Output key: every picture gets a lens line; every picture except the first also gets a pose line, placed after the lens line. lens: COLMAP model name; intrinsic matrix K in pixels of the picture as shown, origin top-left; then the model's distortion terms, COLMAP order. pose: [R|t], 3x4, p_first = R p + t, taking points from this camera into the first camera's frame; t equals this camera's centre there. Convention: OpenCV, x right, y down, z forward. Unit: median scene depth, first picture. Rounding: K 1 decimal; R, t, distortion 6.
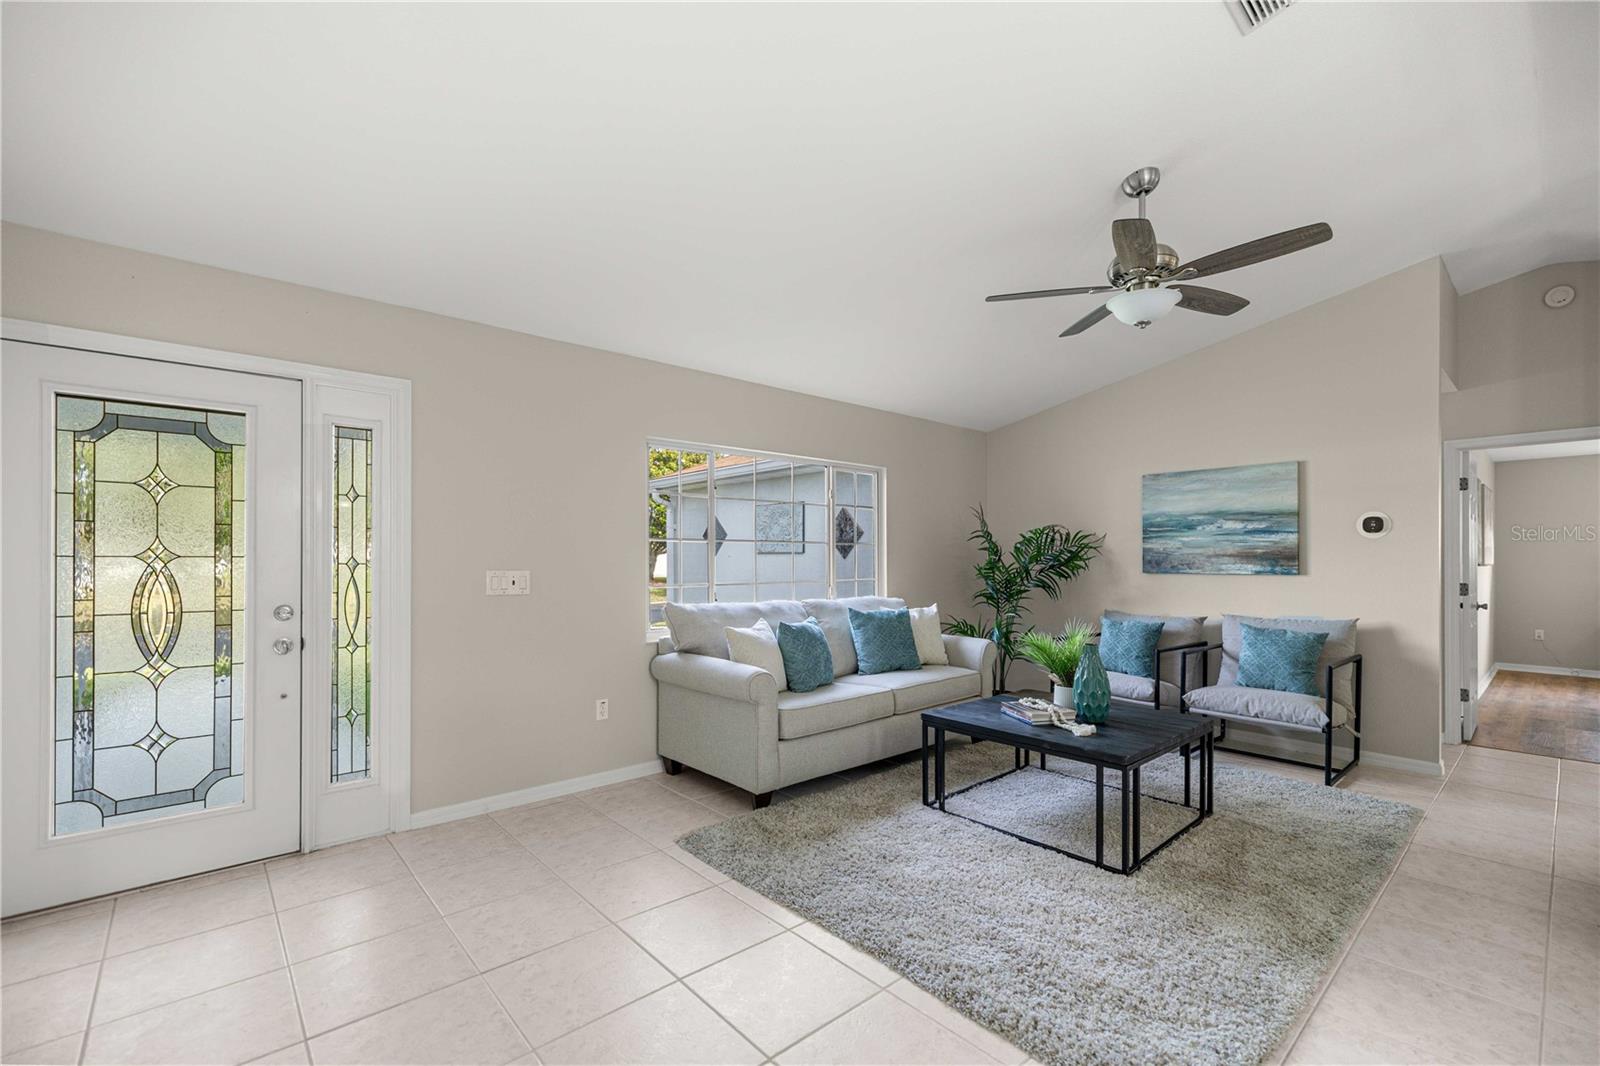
lens RADIAL K [[674.1, 0, 785.8], [0, 674.1, 556.4], [0, 0, 1]] dist [-0.000415, -0.001249]
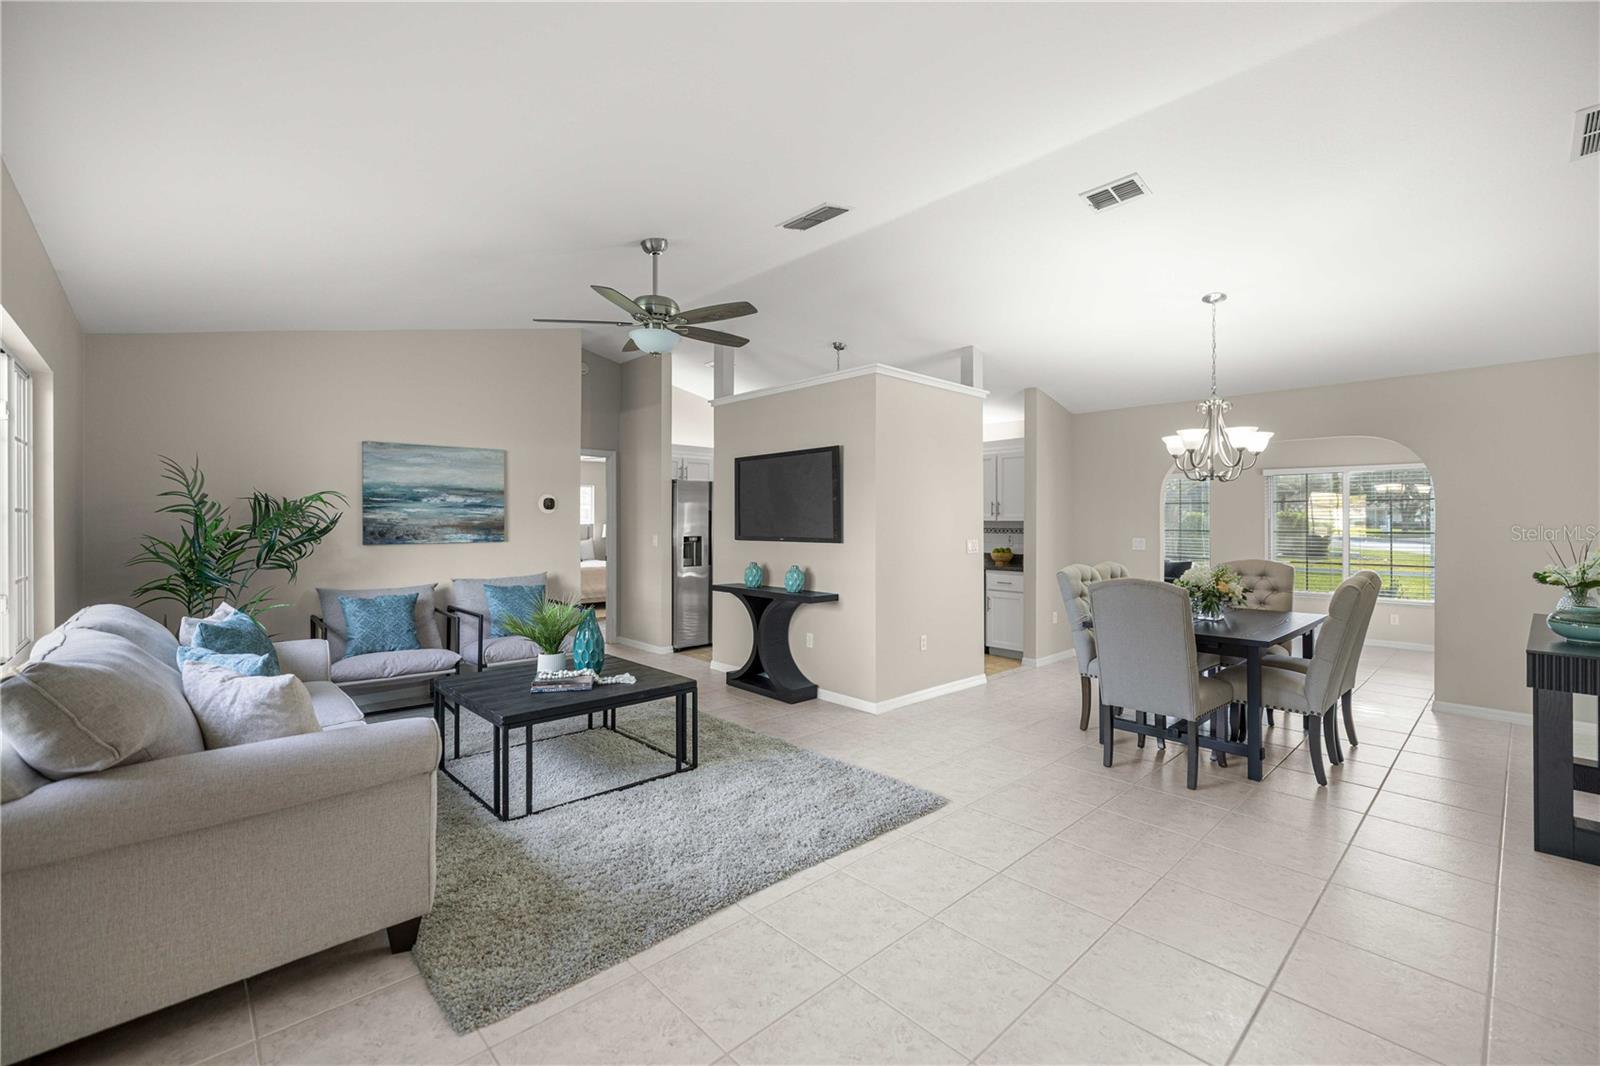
lens RADIAL K [[674.1, 0, 803.6], [0, 674.1, 519.9], [0, 0, 1]] dist [-0.000415, -0.001249]
pose [[-0.023573, -0.000571, 0.999722, -0.471818], [-0.004362, 0.999990, 0.000468, -0.014894], [-0.999713, -0.004350, -0.023575, 0.450433]]
